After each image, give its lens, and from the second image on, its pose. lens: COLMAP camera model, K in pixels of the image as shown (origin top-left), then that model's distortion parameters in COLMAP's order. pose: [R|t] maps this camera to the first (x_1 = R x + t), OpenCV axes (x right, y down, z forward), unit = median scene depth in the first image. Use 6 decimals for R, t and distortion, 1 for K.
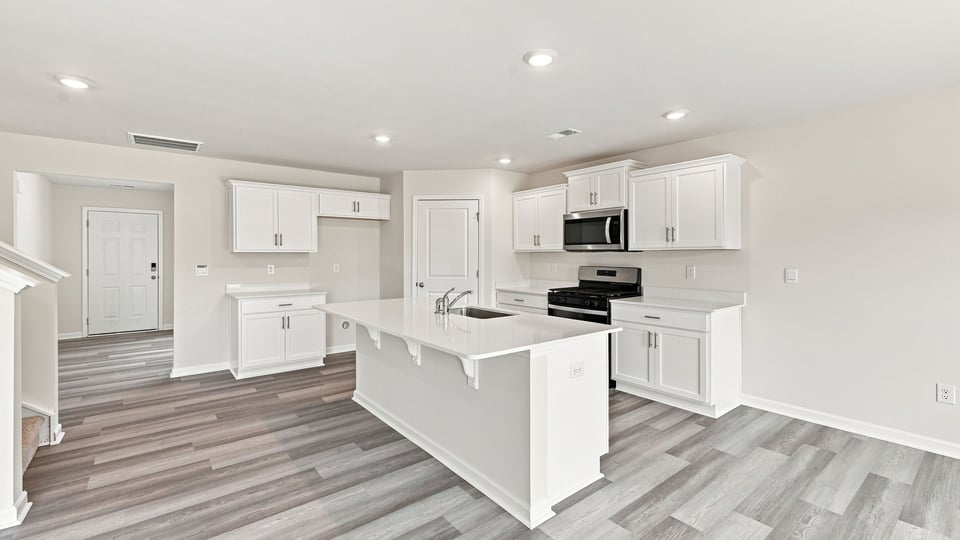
lens RADIAL K [[403.5, 0, 475.1], [0, 403.5, 259.1], [0, 0, 1]] dist [0.001918, 0.000142]
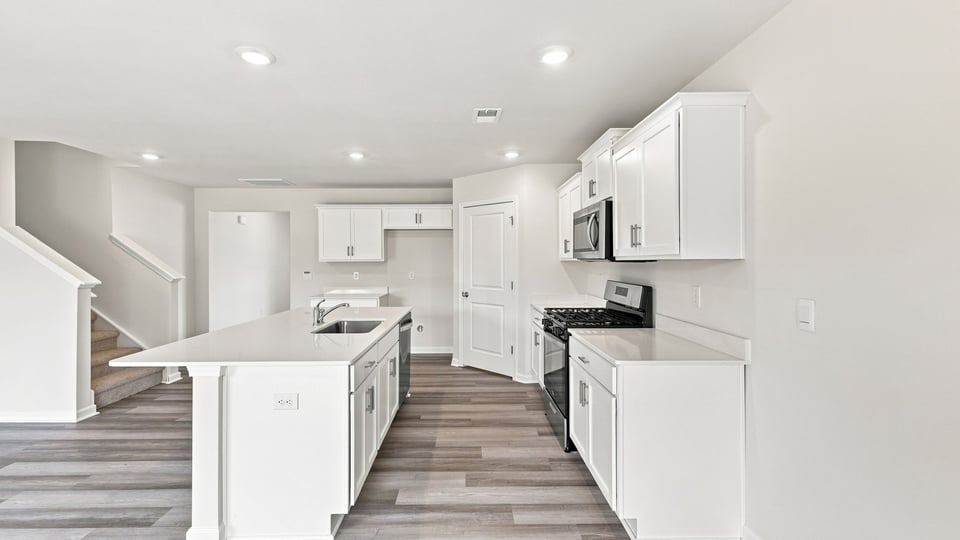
lens RADIAL K [[409.1, 0, 477.0], [0, 409.1, 262.2], [0, 0, 1]] dist [0.000823, -0.000051]
pose [[0.798113, 0.001142, -0.602506, 0.579592], [-0.004898, 0.999977, -0.004594, -0.012353], [0.602487, 0.006617, 0.798101, 0.281510]]
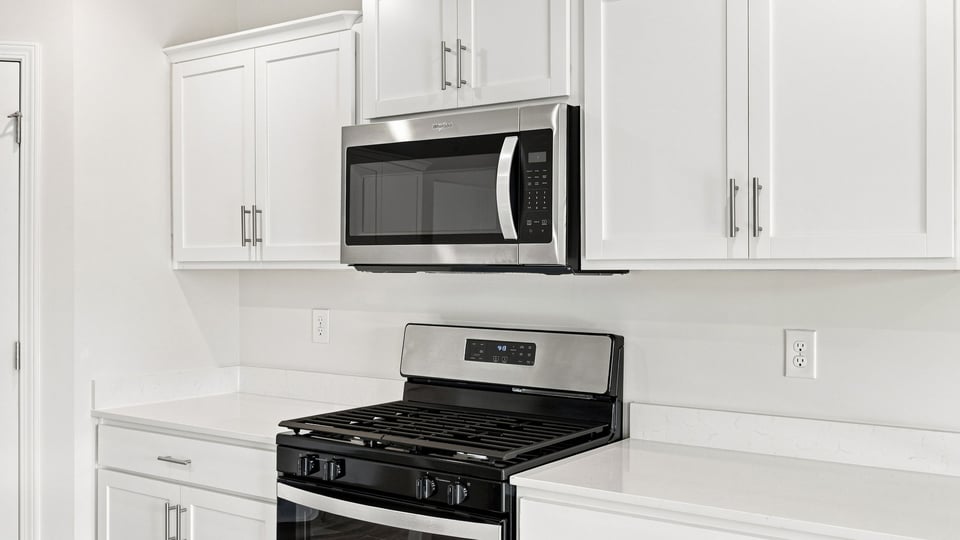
lens RADIAL K [[944.9, 0, 480.0], [0, 944.9, 270.0], [0, 0, 1]] dist [-0.005597, -0.006075]
pose [[0.957984, 0.004163, 0.286791, 0.138519], [-0.001649, 0.999958, -0.009006, -0.014469], [-0.286816, 0.008155, 0.957951, 0.421218]]
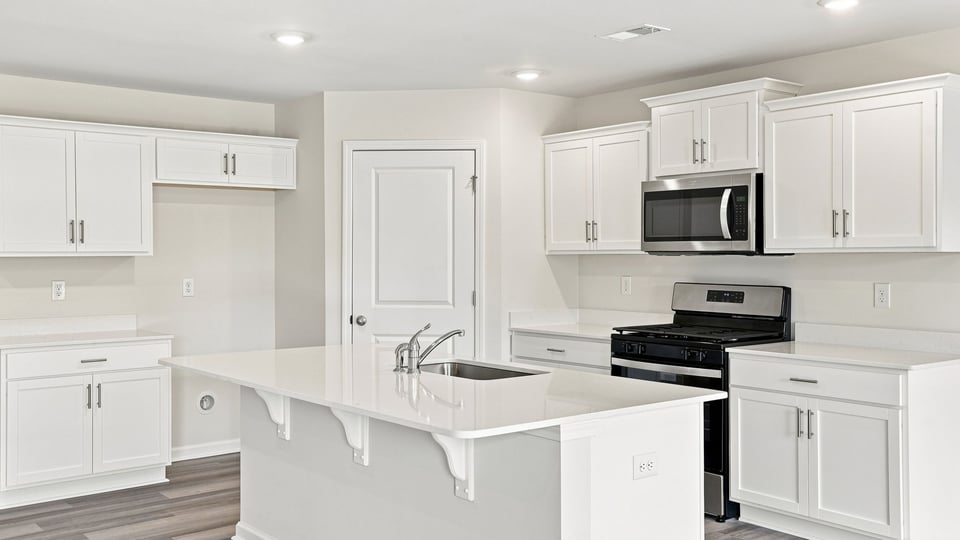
lens RADIAL K [[912.9, 0, 480.0], [0, 912.9, 270.0], [0, 0, 1]] dist [0.034920, 0.005212]
pose [[0.999928, -0.001615, 0.011853, 0.000940], [0.001536, 0.999976, 0.006698, -0.007583], [-0.011863, -0.006680, 0.999907, -0.161460]]
